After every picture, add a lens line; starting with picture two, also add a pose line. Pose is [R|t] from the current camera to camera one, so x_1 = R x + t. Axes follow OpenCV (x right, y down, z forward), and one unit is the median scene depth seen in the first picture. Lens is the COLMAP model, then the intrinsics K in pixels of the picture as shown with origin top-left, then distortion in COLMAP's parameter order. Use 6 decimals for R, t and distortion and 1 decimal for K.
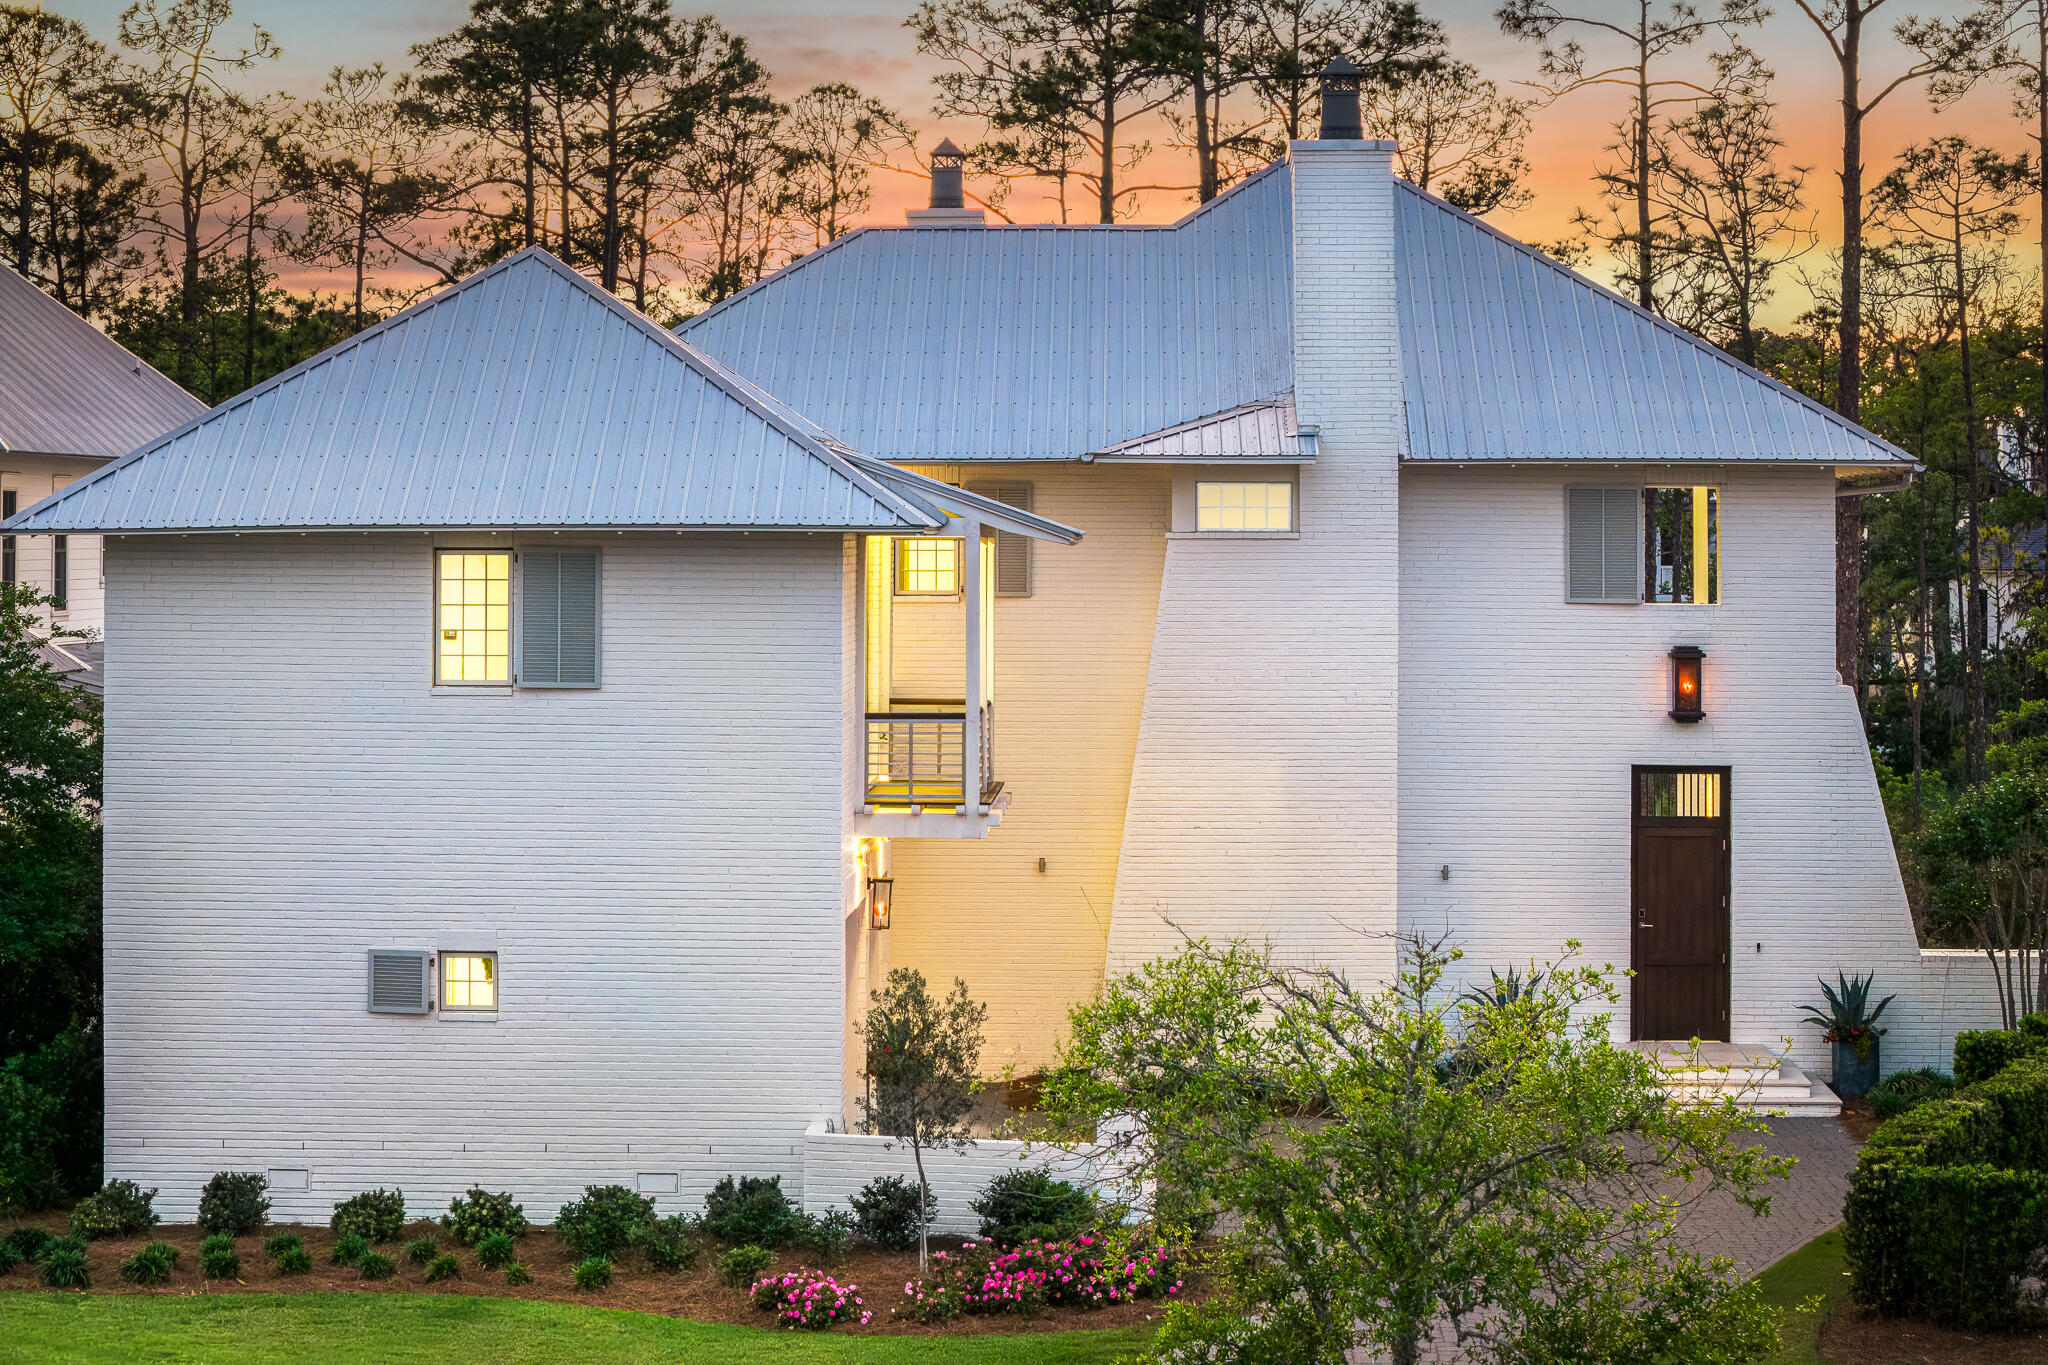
lens RADIAL K [[4465.2, 0, 1024.0], [0, 4465.2, 682.5], [0, 0, 1]] dist [-0.266840, 0.760384]
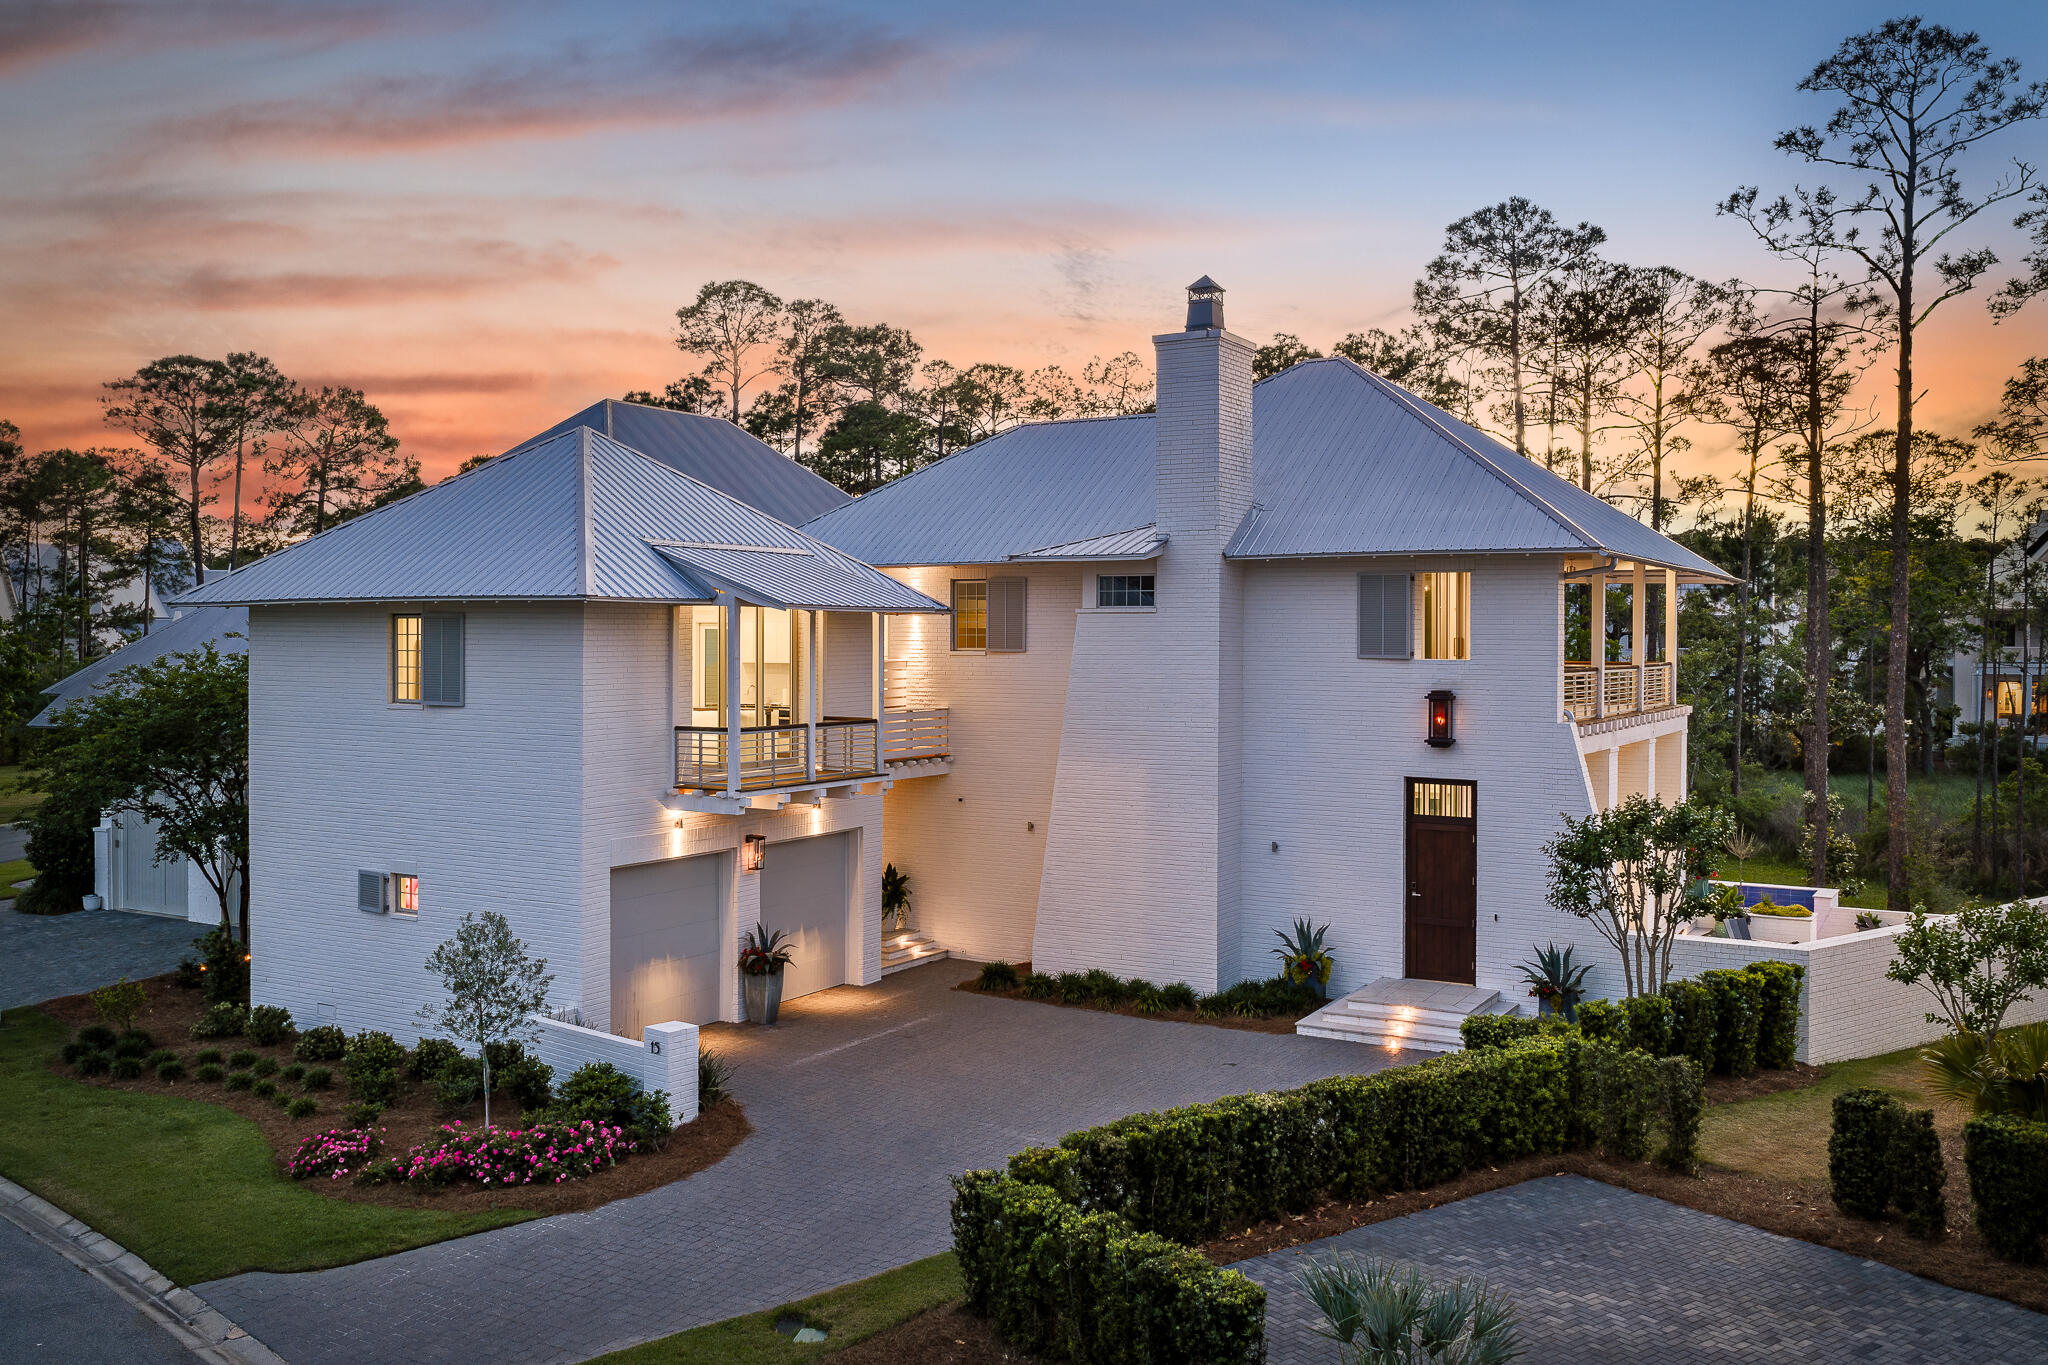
lens RADIAL K [[1948.2, 0, 1111.1], [0, 1948.2, 687.7], [0, 0, 1]] dist [0.006451, -0.010392]
pose [[0.891676, 0.017747, -0.452325, 0.331260], [-0.019005, 0.999818, 0.001763, -0.008495], [0.452274, 0.007024, 0.891851, 0.417744]]
